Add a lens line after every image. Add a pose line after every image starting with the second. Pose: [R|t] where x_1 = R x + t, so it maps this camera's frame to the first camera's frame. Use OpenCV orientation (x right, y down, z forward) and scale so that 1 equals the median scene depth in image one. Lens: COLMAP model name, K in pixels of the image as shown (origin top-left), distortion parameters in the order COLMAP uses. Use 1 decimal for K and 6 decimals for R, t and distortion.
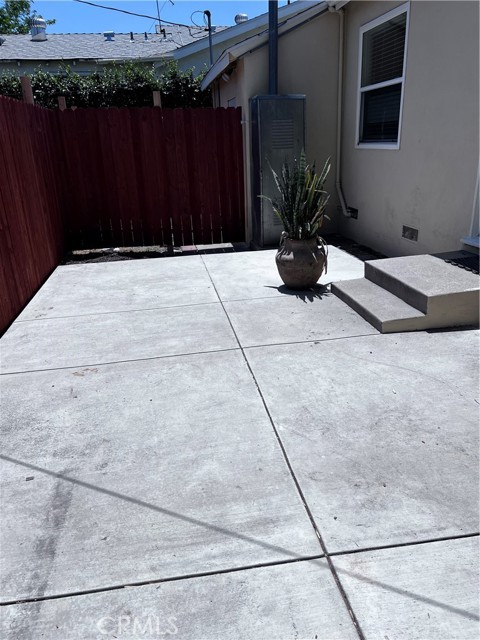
lens RADIAL K [[488.7, 0, 240.6], [0, 488.7, 320.5], [0, 0, 1]] dist [0.002773, -0.016954]
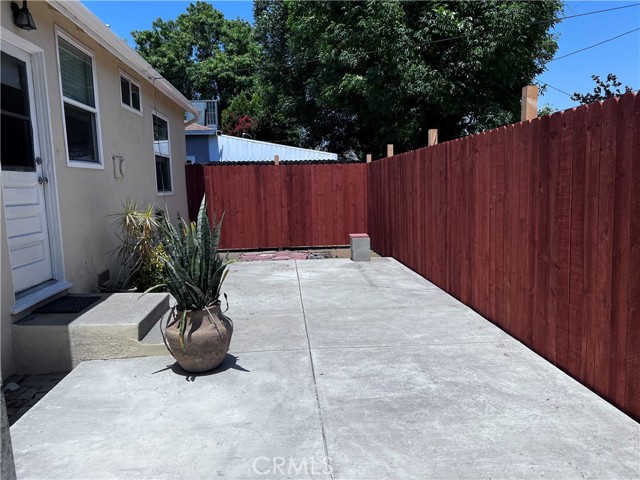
lens RADIAL K [[488.7, 0, 320.1], [0, 488.7, 239.5], [0, 0, 1]] dist [0.002773, -0.016954]
pose [[-0.995069, 0.034633, 0.092937, -0.145094], [0.072801, 0.891426, 0.447279, -0.600051], [-0.067356, 0.451840, -0.889553, 1.655066]]
